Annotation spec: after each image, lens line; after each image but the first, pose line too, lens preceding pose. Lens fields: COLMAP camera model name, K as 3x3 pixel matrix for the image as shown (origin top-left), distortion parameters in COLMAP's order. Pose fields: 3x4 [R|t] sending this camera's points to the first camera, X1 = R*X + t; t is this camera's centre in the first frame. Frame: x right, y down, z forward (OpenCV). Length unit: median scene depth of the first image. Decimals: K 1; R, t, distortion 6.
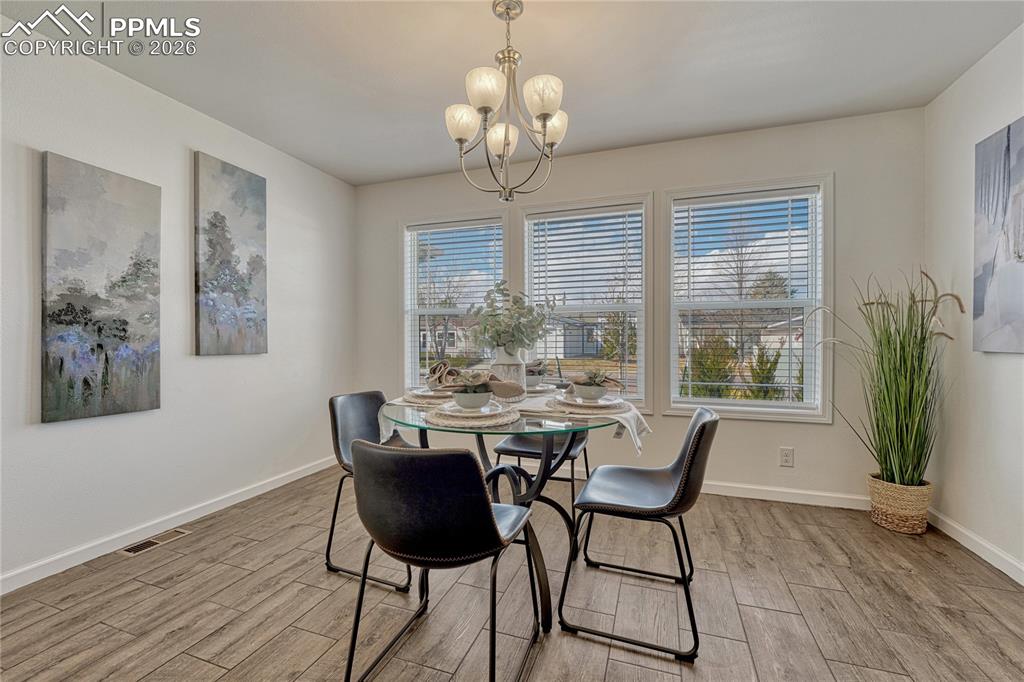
lens RADIAL K [[434.9, 0, 507.6], [0, 434.9, 347.9], [0, 0, 1]] dist [-0.011168, 0.000744]
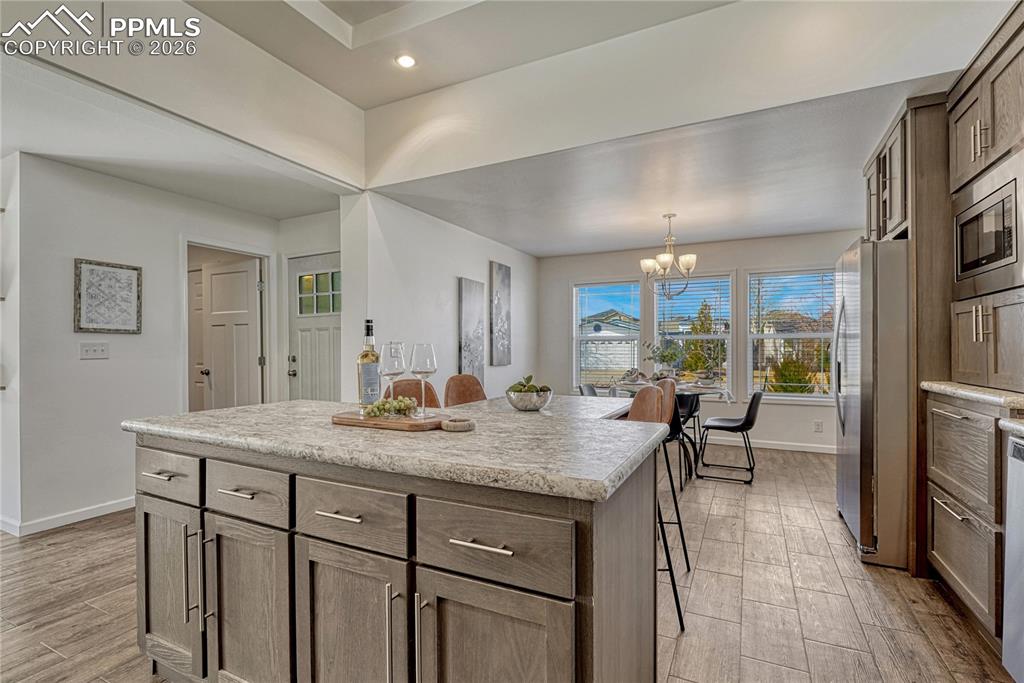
lens RADIAL K [[485.6, 0, 509.1], [0, 485.6, 348.2], [0, 0, 1]] dist [-0.002151, -0.000227]
pose [[0.992753, 0.001807, -0.120162, -0.483105], [-0.003428, 0.999906, -0.013283, -0.038084], [0.120127, 0.013598, 0.992665, -1.507735]]
